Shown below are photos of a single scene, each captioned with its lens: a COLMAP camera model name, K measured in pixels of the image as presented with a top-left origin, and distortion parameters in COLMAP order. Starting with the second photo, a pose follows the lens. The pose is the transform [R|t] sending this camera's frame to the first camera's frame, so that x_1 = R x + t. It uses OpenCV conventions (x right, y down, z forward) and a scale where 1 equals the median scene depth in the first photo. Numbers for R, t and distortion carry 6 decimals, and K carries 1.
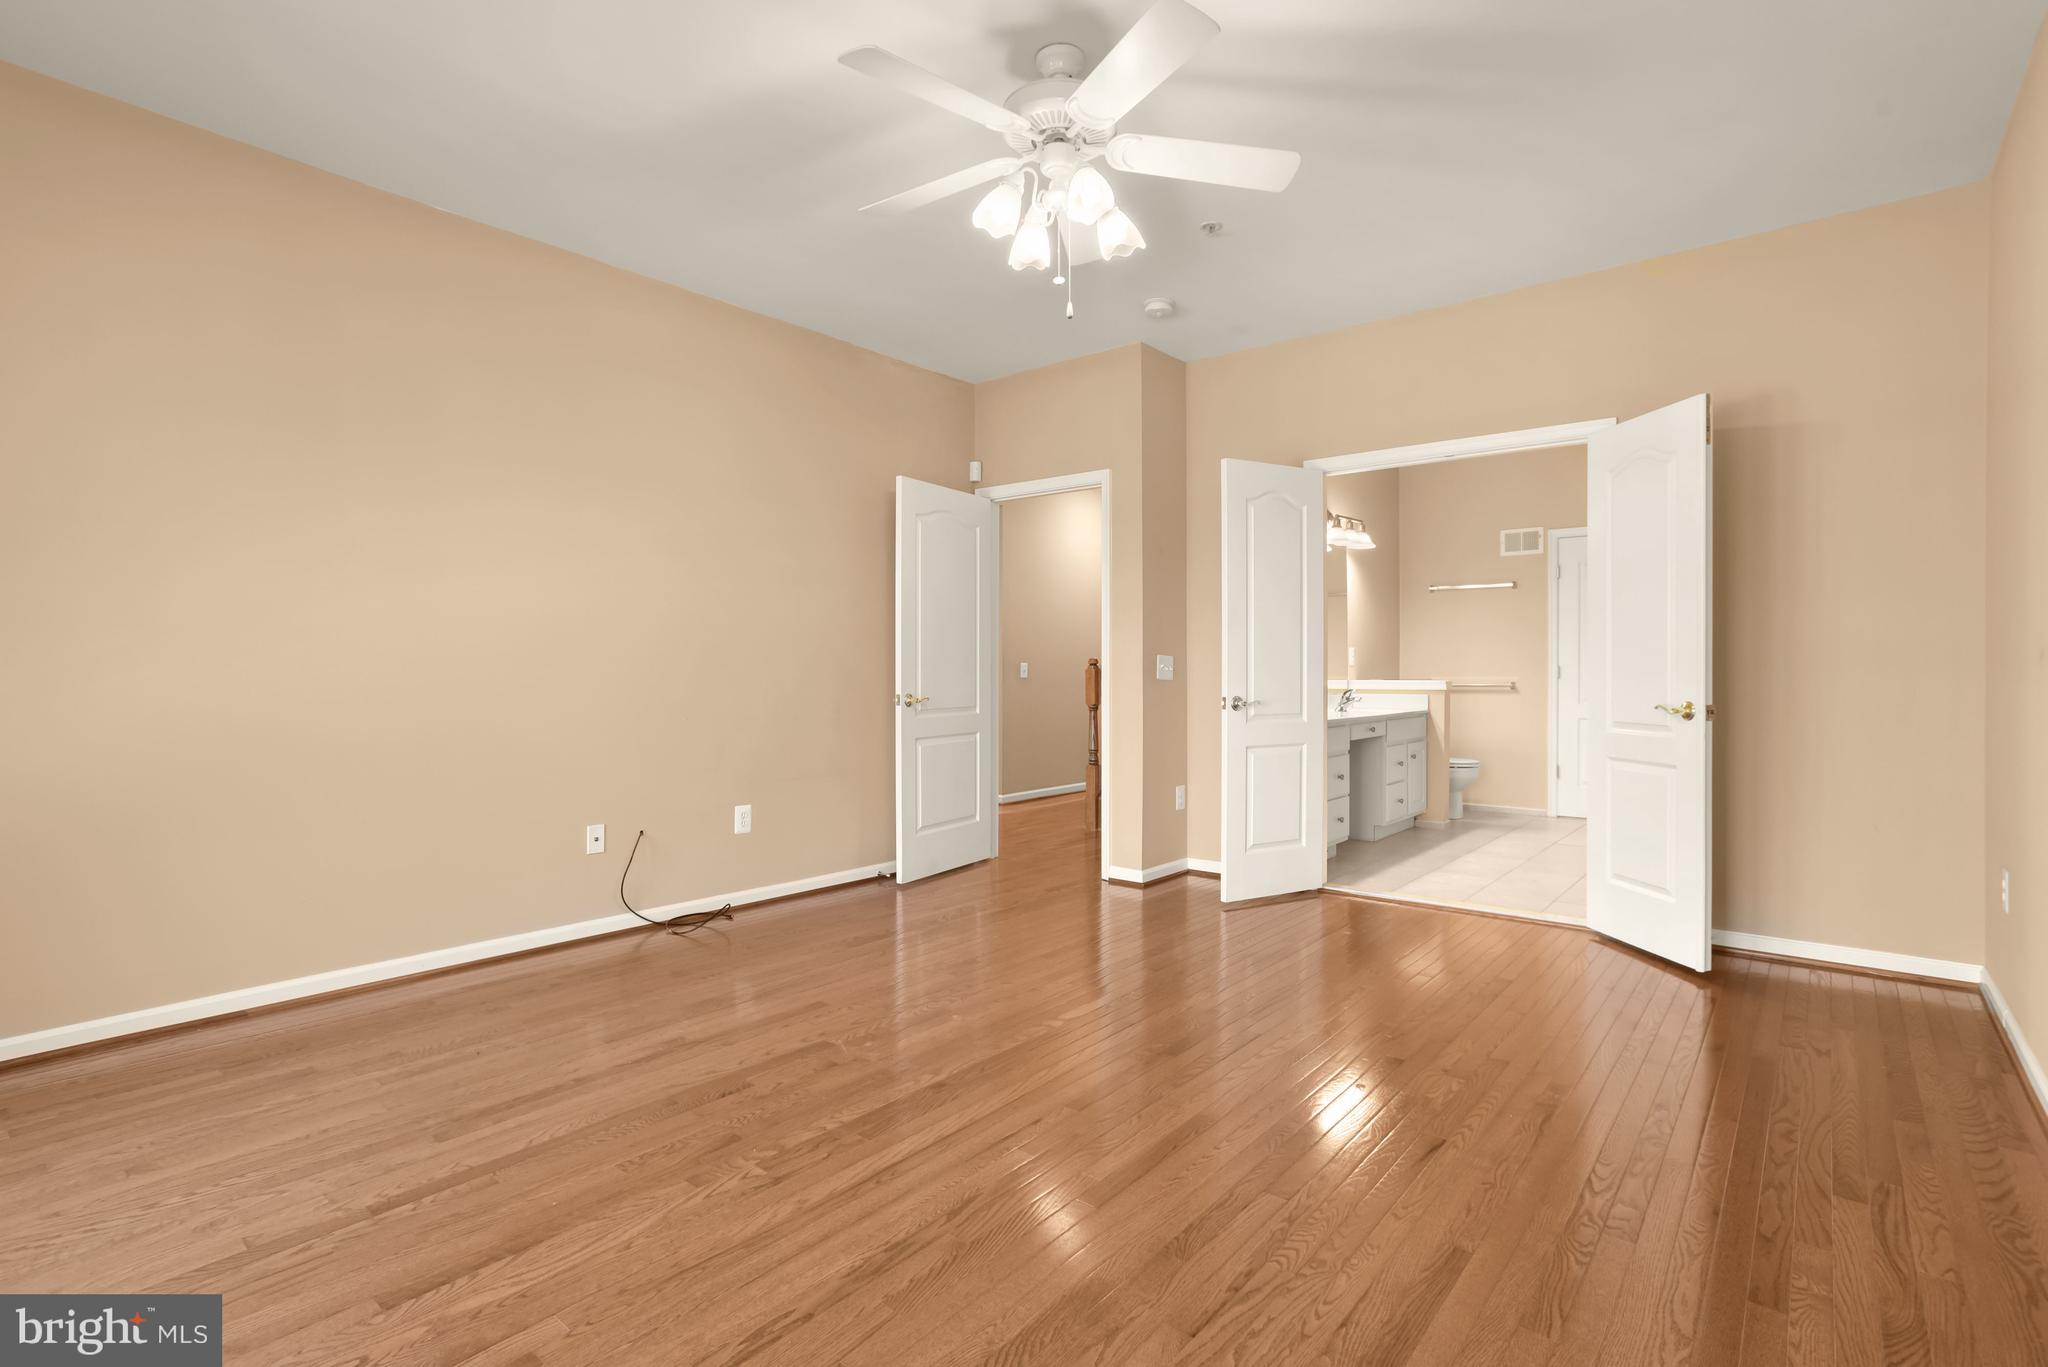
lens RADIAL K [[994.5, 0, 1035.3], [0, 994.5, 676.5], [0, 0, 1]] dist [-0.042387, 0.014442]
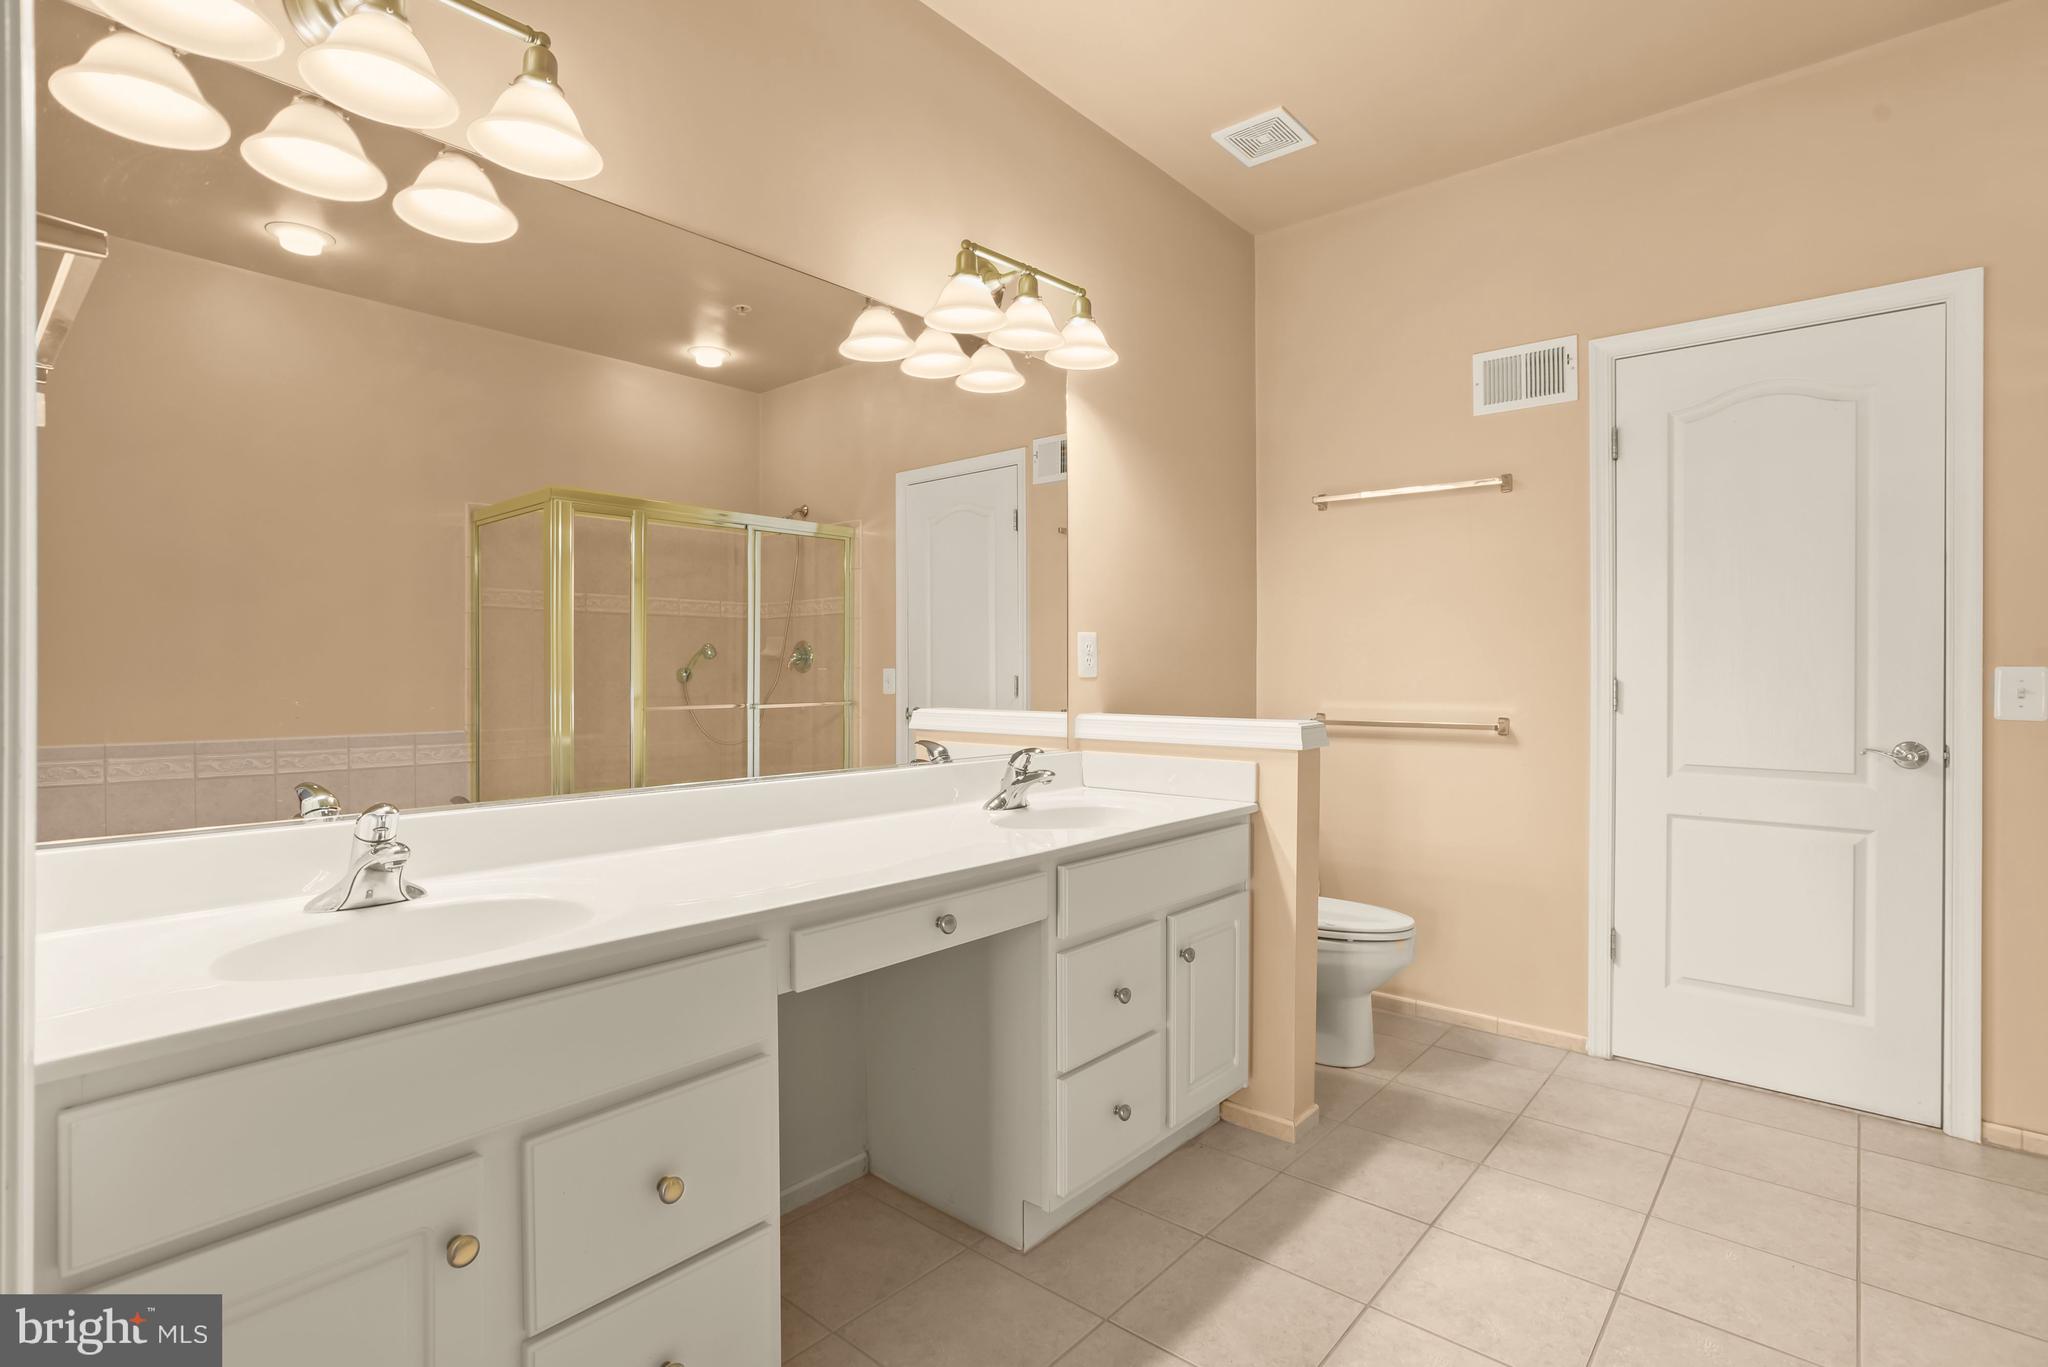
lens RADIAL K [[994.5, 0, 1042.0], [0, 994.5, 671.1], [0, 0, 1]] dist [-0.042387, 0.014442]
pose [[0.999913, 0.004309, -0.012470, 0.304530], [-0.004386, 0.999971, -0.006221, -0.010953], [0.012443, 0.006275, 0.999903, 0.599970]]
